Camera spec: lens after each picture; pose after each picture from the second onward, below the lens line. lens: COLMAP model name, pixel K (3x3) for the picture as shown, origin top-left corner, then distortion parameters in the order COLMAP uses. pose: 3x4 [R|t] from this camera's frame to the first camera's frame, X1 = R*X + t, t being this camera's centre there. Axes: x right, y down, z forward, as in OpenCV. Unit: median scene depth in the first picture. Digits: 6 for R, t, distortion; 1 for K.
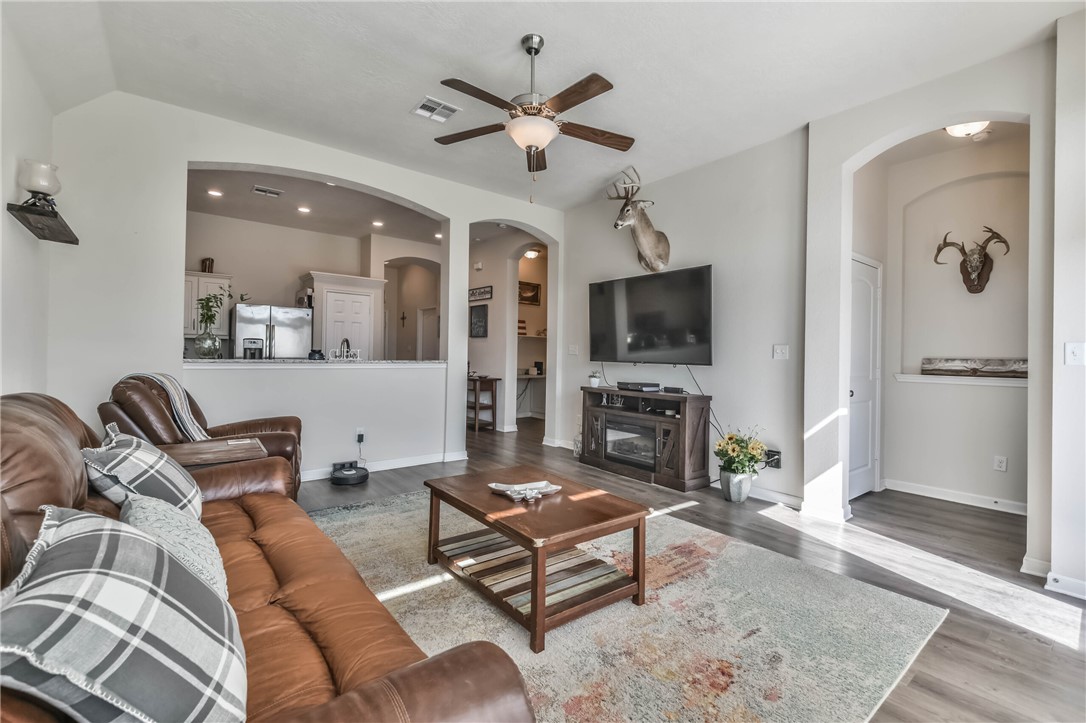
lens RADIAL K [[476.9, 0, 556.2], [0, 476.9, 362.7], [0, 0, 1]] dist [0.046553, -0.029152]
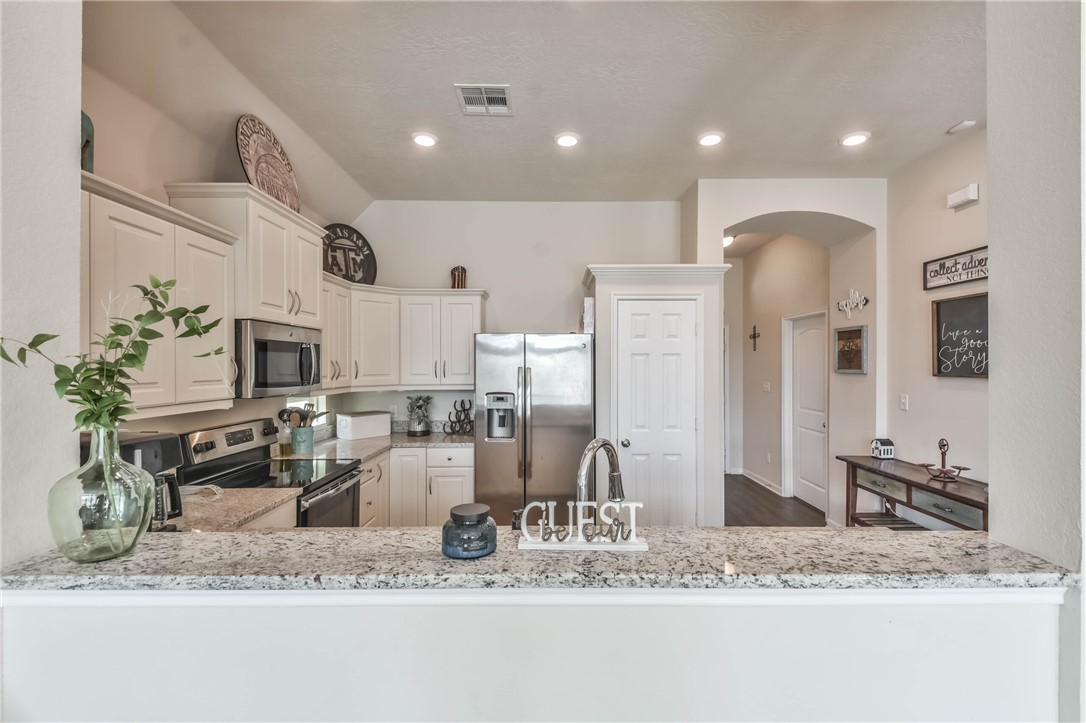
lens RADIAL K [[476.9, 0, 556.2], [0, 476.9, 362.7], [0, 0, 1]] dist [0.046553, -0.029152]
pose [[0.783259, -0.021075, -0.621338, -0.270750], [0.004991, 0.999606, -0.027614, -0.084517], [0.621675, 0.018528, 0.783056, 0.728161]]
